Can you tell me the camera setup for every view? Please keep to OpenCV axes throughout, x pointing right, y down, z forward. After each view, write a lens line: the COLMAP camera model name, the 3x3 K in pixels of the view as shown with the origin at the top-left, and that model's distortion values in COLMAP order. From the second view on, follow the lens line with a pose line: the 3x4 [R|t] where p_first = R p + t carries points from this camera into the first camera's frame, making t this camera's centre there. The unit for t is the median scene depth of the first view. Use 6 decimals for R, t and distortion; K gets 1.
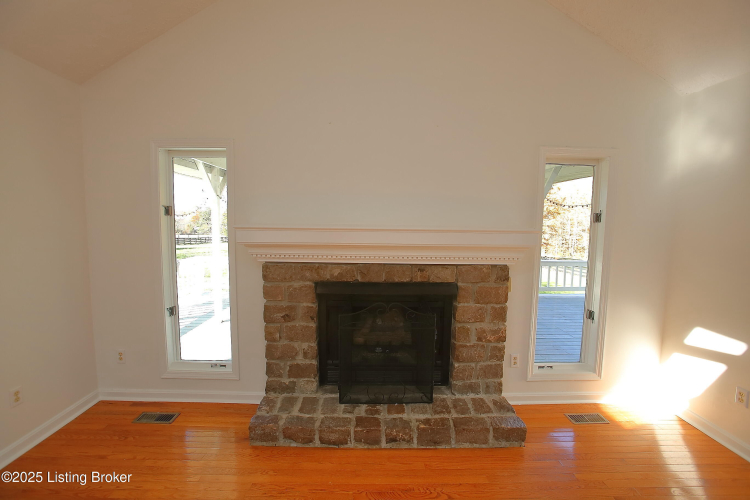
lens RADIAL K [[343.8, 0, 376.3], [0, 343.8, 246.6], [0, 0, 1]] dist [-0.069820, 0.025530]
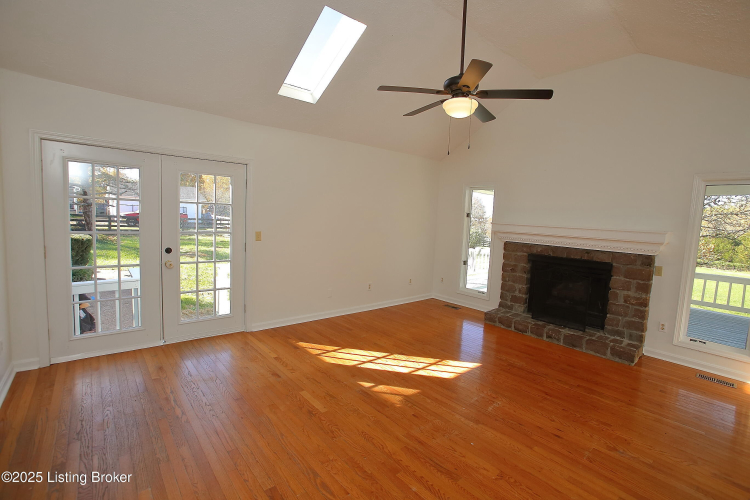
lens RADIAL K [[343.8, 0, 376.3], [0, 343.8, 246.6], [0, 0, 1]] dist [-0.069820, 0.025530]
pose [[0.632504, 0.084571, -0.769926, 0.742775], [-0.103794, 0.994310, 0.023949, 0.106282], [0.767571, 0.064766, 0.637684, -0.871866]]
